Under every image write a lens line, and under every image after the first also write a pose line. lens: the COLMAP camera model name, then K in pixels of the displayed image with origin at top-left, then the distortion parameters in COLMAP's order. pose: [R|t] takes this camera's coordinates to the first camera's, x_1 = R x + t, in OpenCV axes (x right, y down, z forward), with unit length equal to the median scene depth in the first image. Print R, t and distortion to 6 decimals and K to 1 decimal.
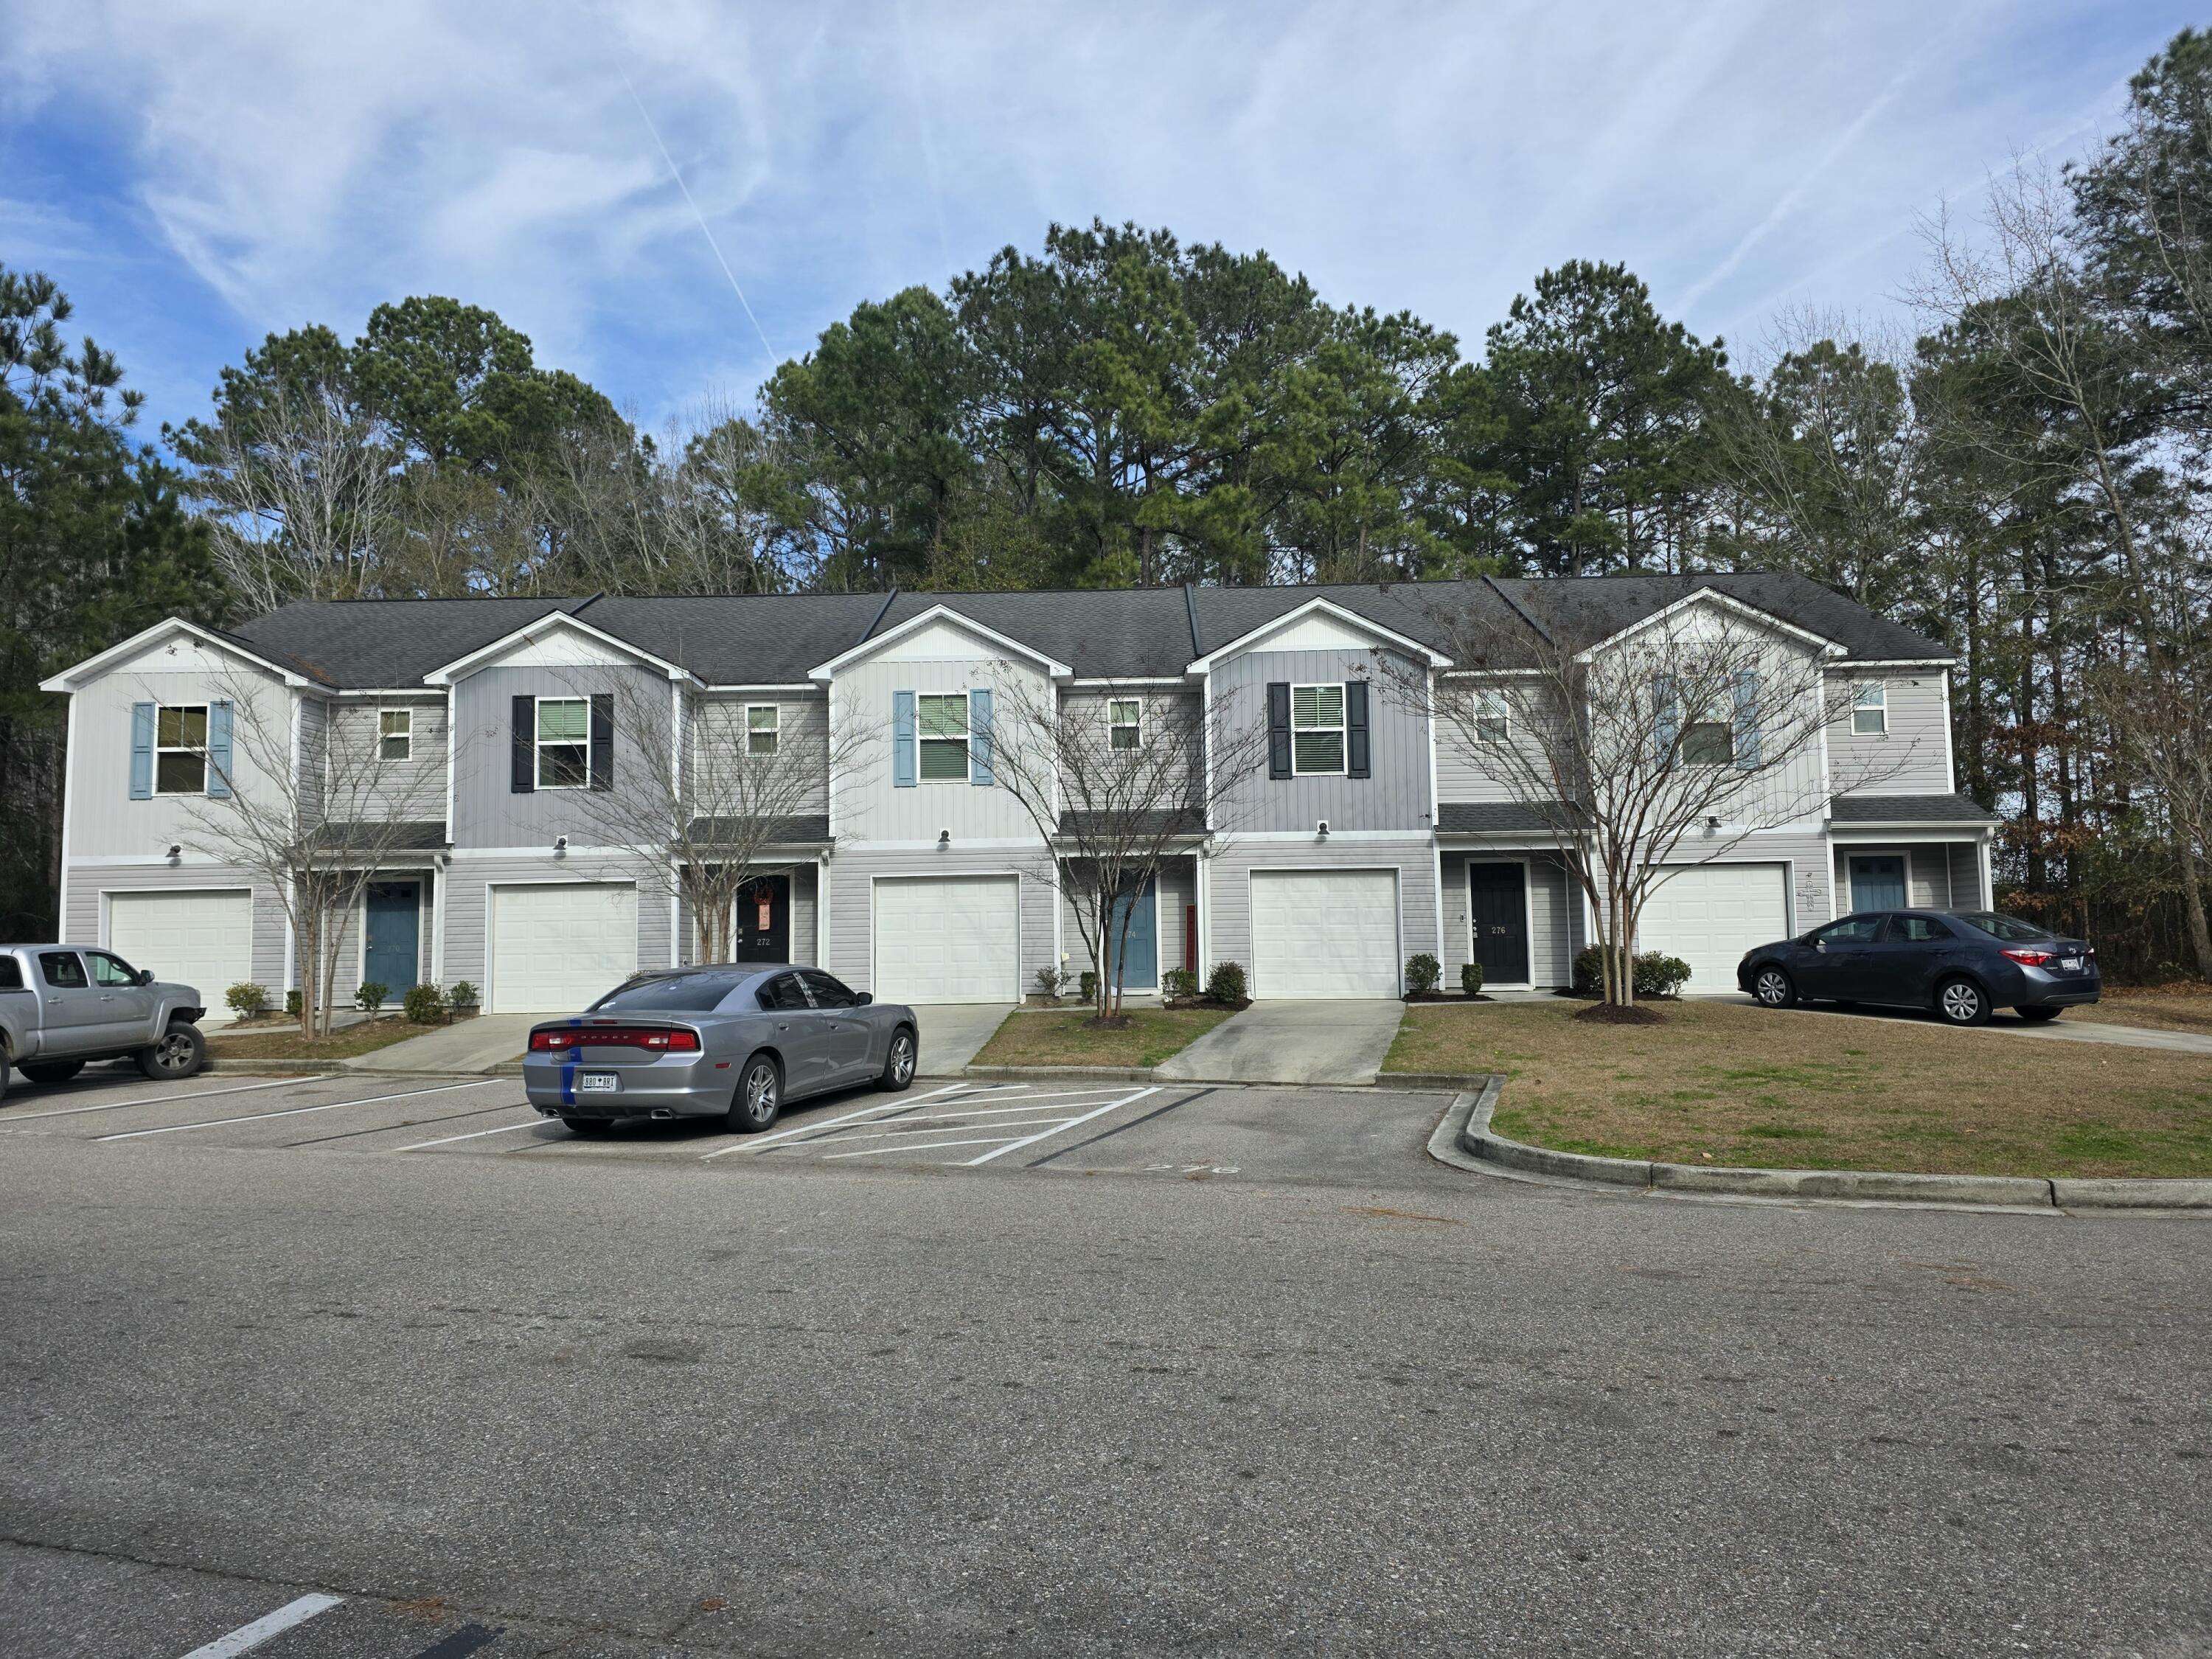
lens RADIAL K [[1477.6, 0, 1092.1], [0, 1477.6, 821.8], [0, 0, 1]] dist [0.056928, -0.062780]
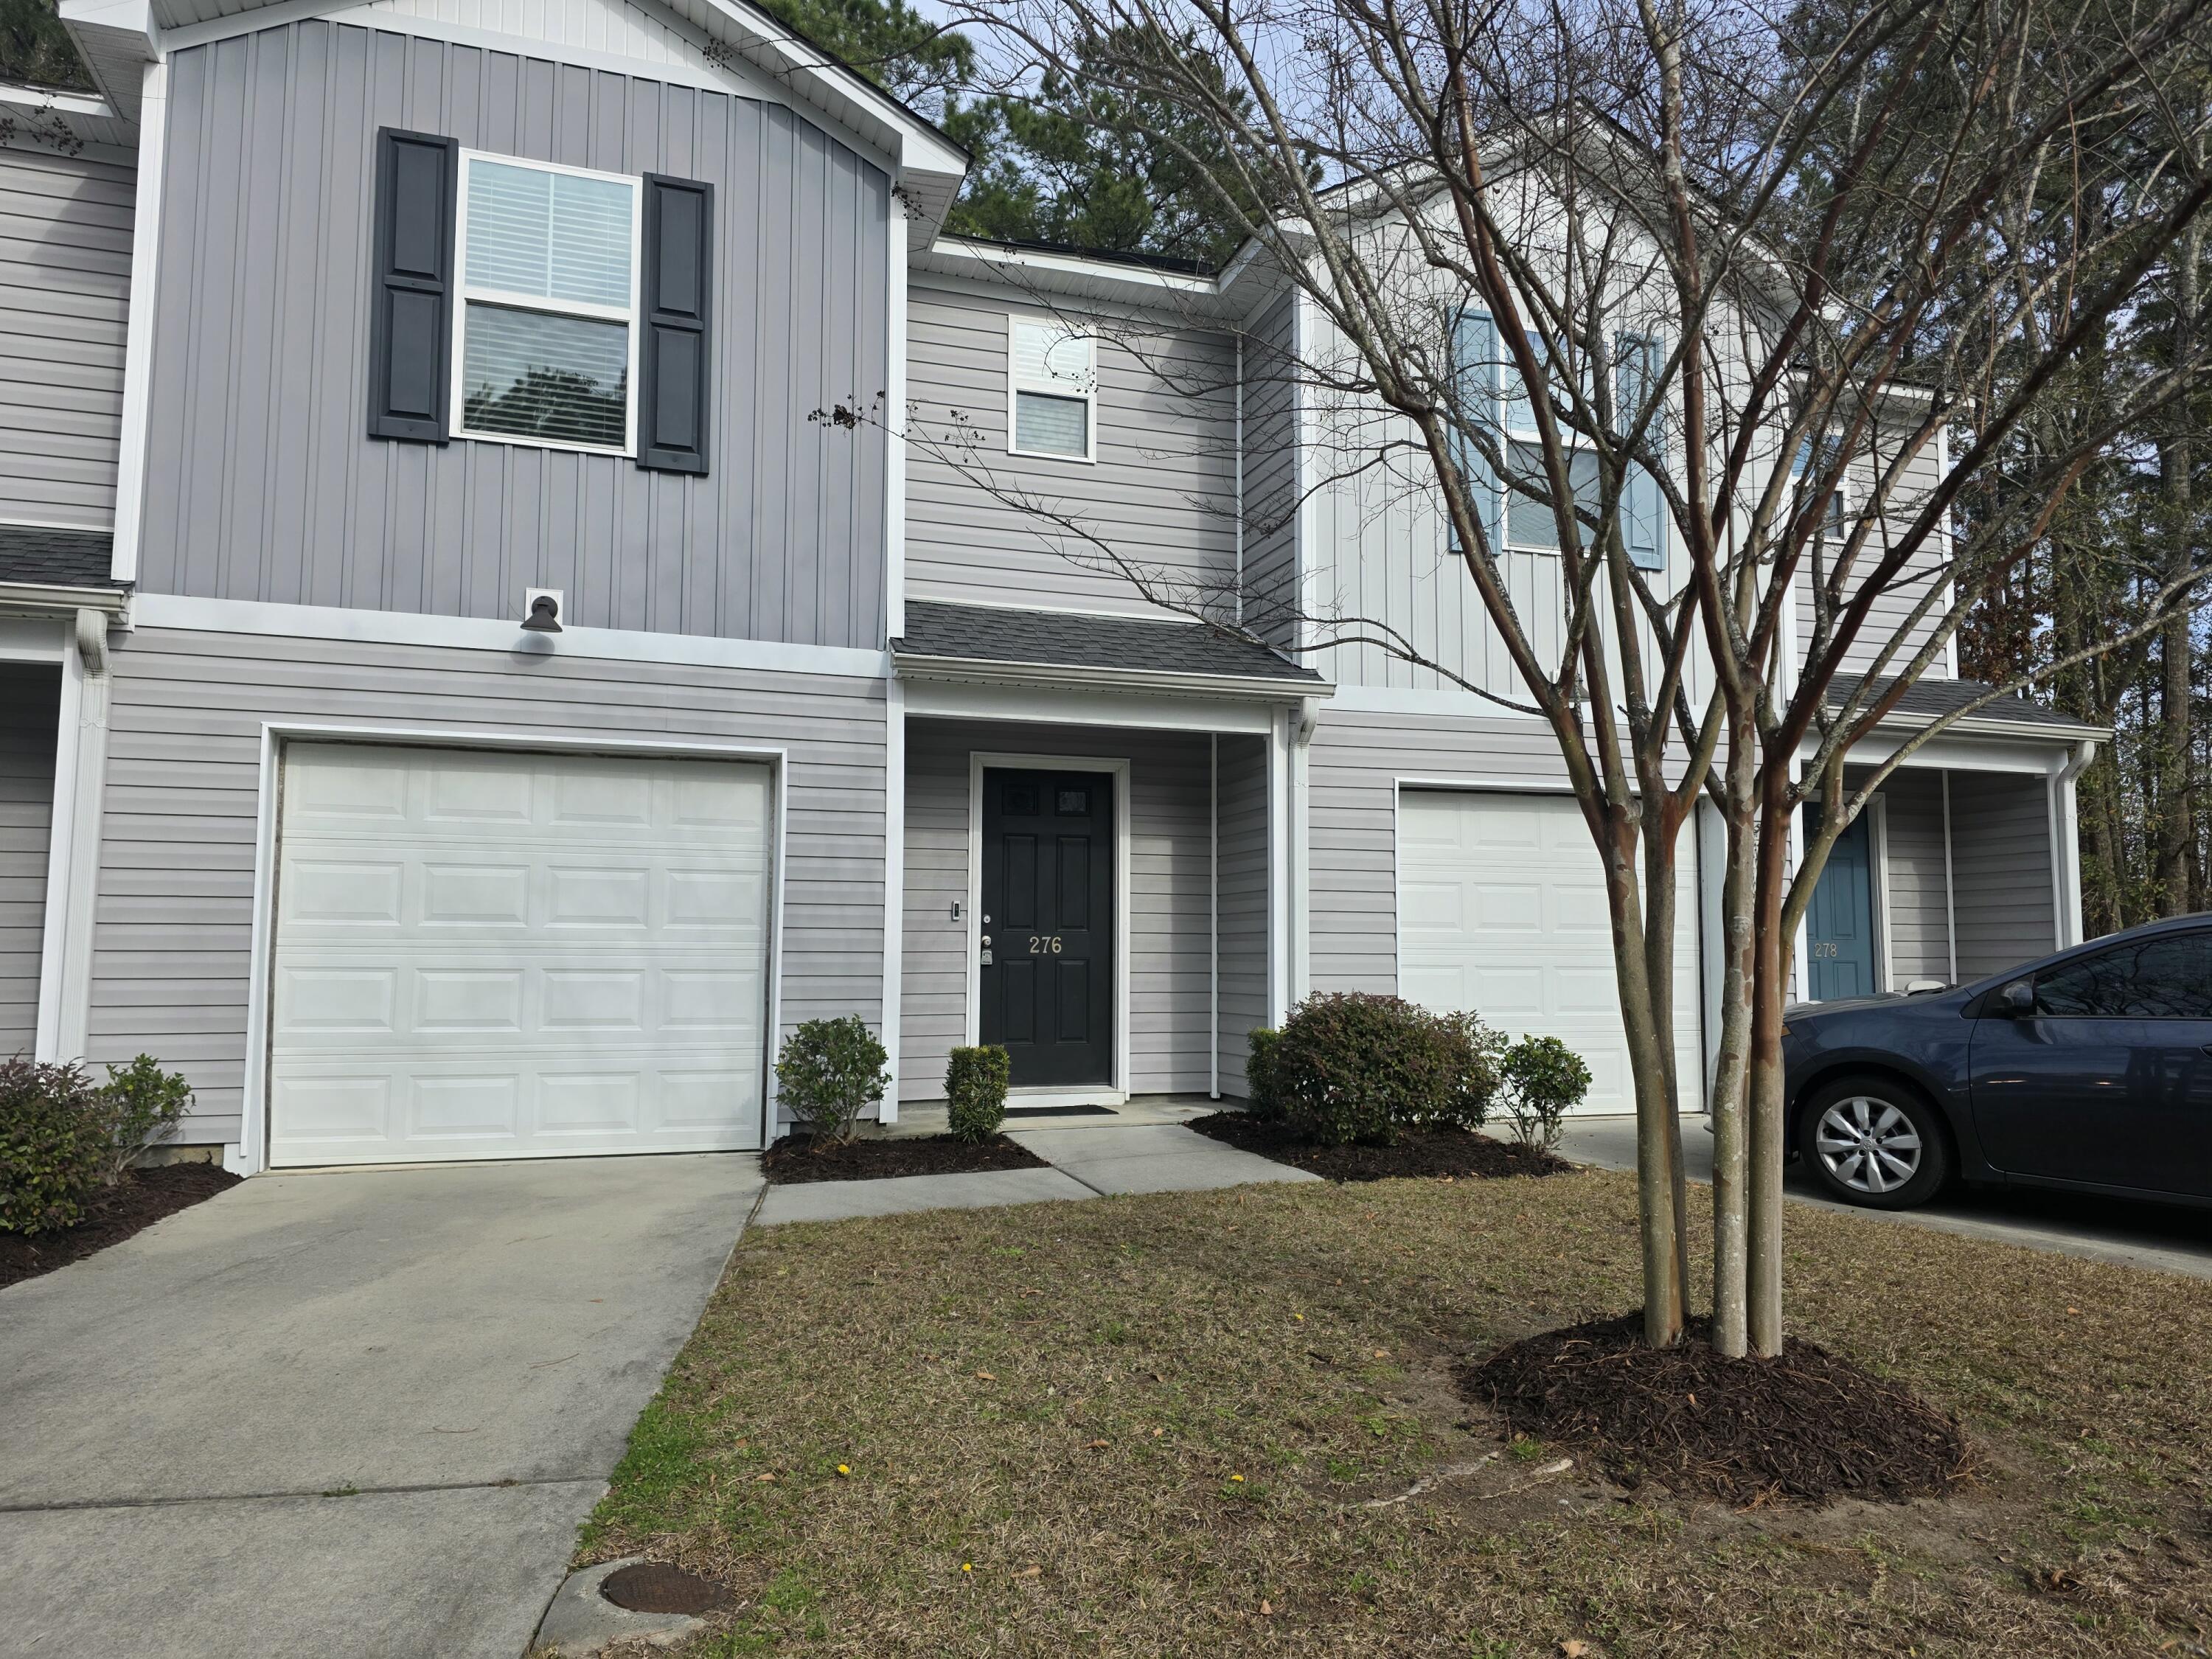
lens RADIAL K [[1518.3, 0, 1108.1], [0, 1518.3, 835.1], [0, 0, 1]] dist [0.052536, -0.001785]
pose [[0.935694, 0.045877, 0.349816, 0.156325], [-0.049762, 0.998759, 0.002119, 0.044700], [-0.349285, -0.019390, 0.936816, 0.650401]]
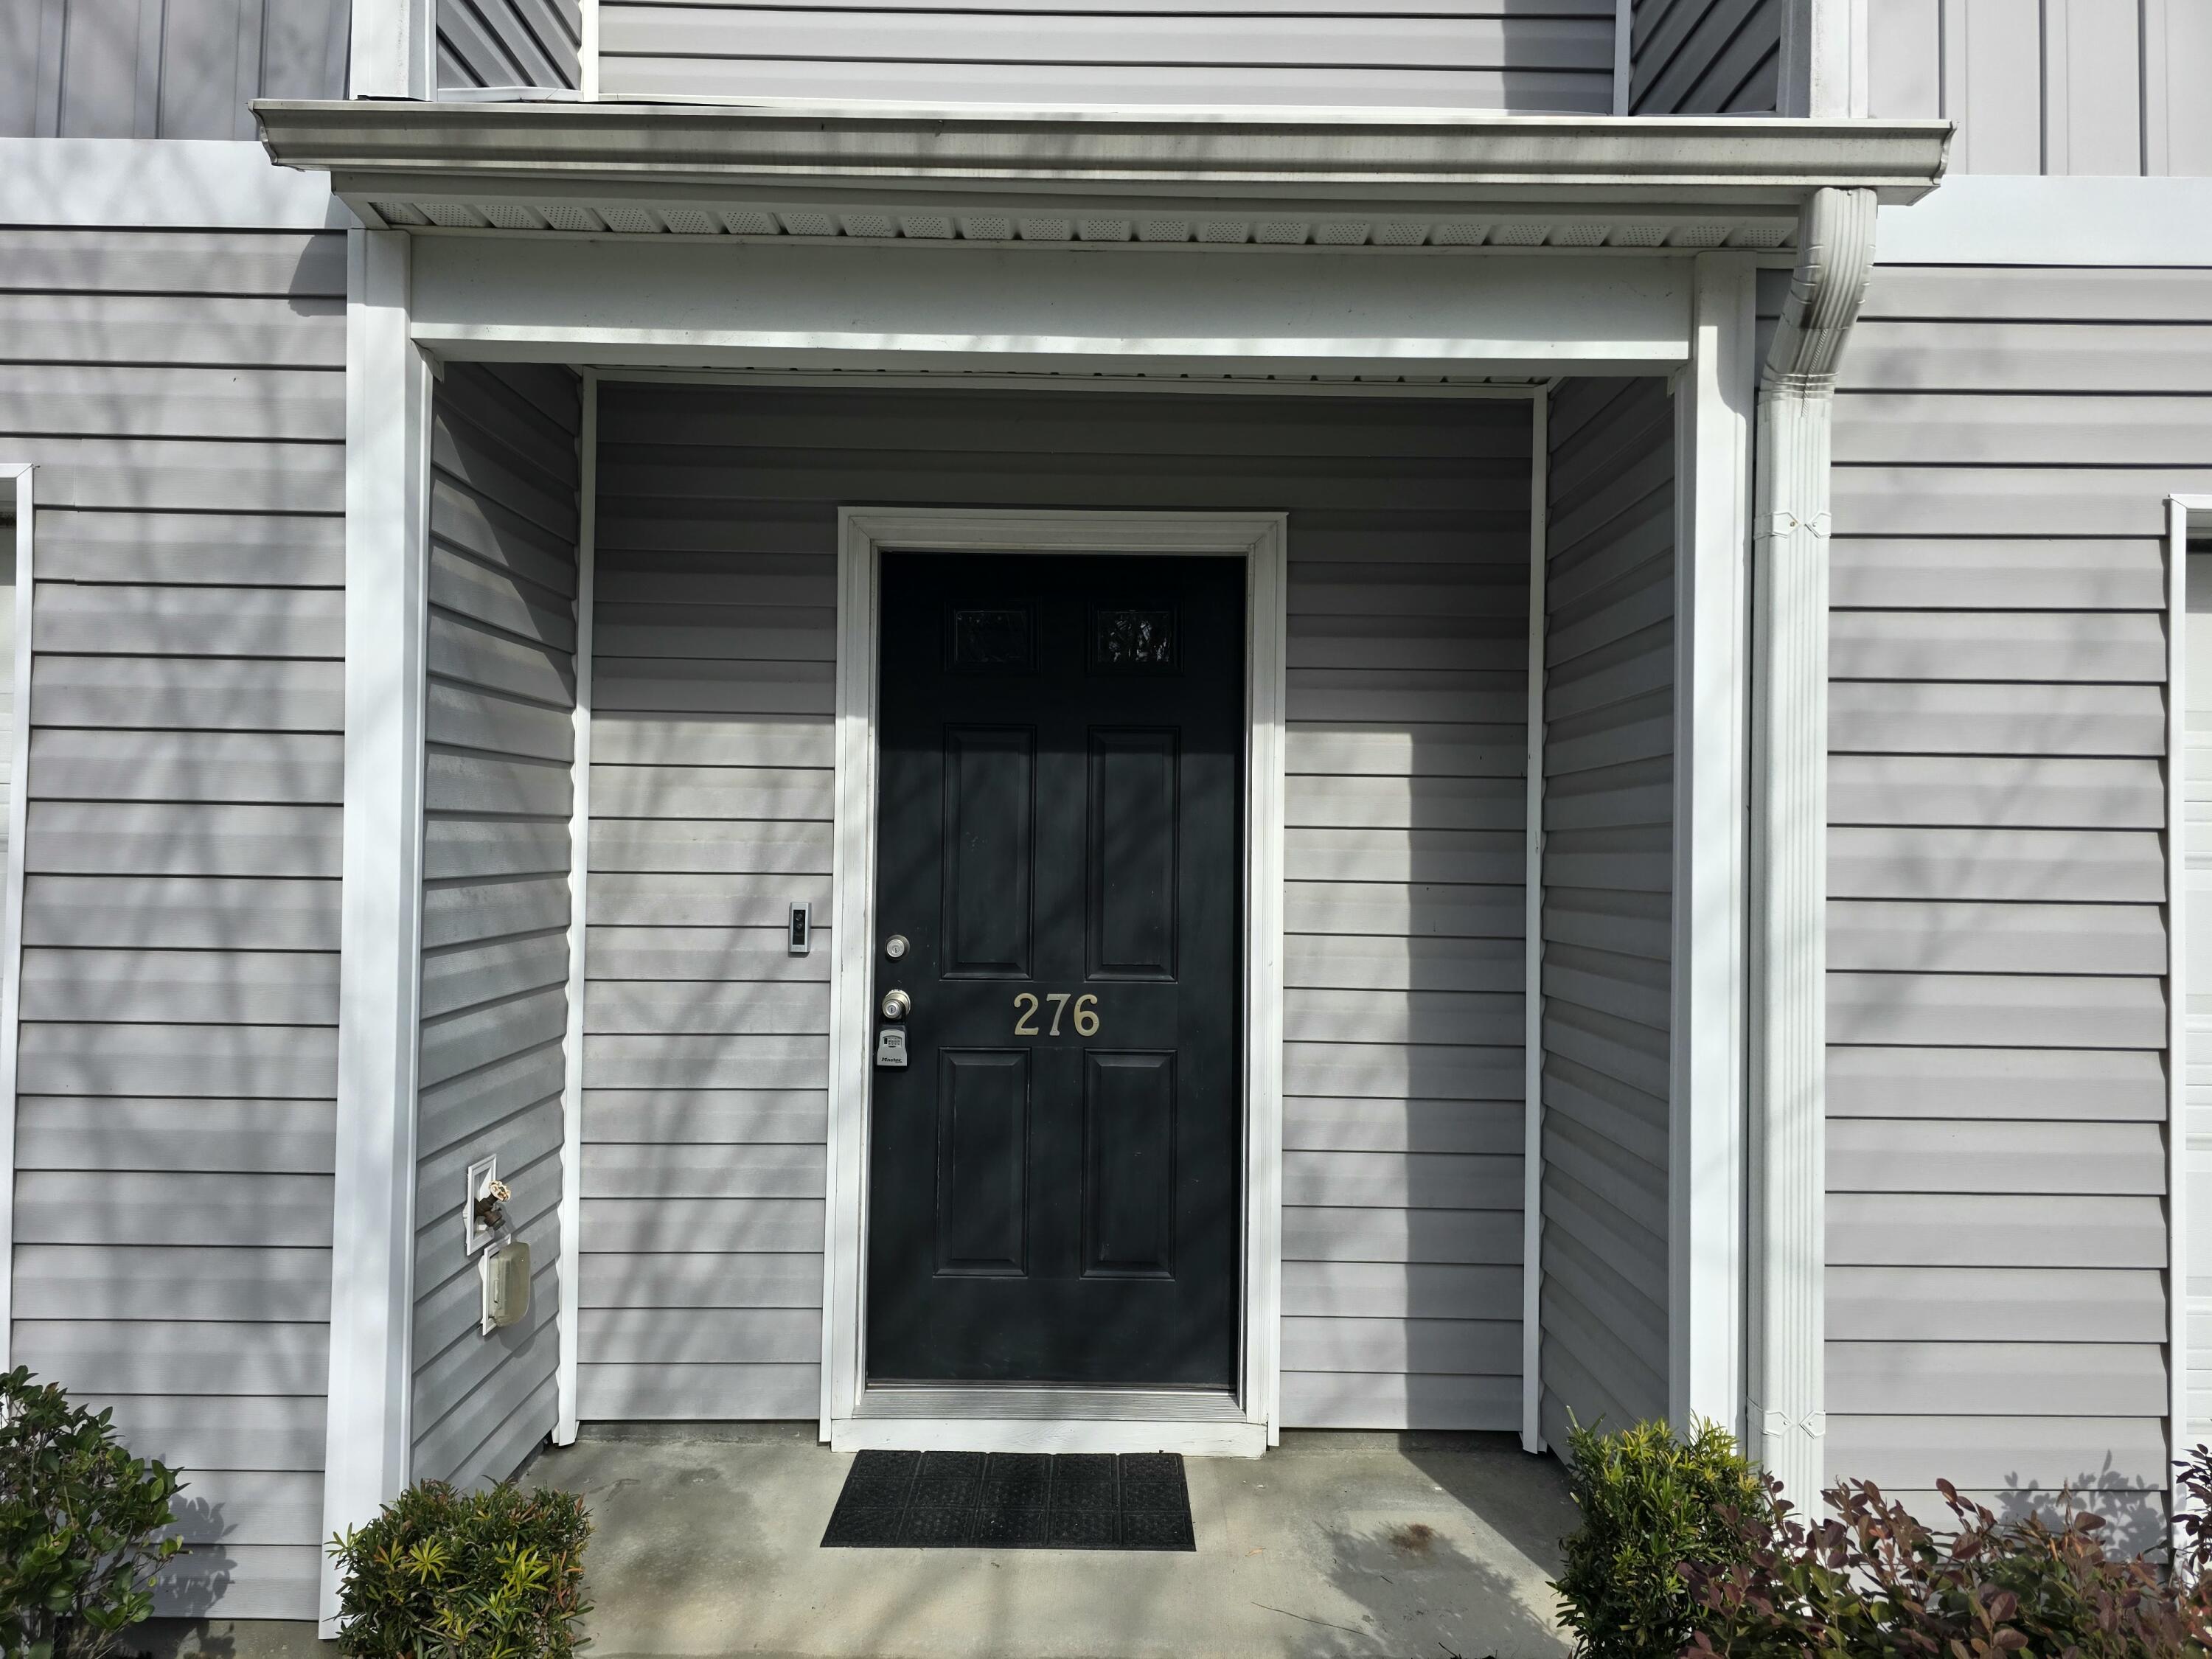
lens RADIAL K [[1462.7, 0, 1100.4], [0, 1462.7, 819.5], [0, 0, 1]] dist [0.058643, -0.042292]
pose [[0.999230, 0.029304, 0.026085, 0.282833], [-0.031085, 0.997012, 0.070711, 0.045116], [-0.023935, -0.071467, 0.997156, 0.886054]]
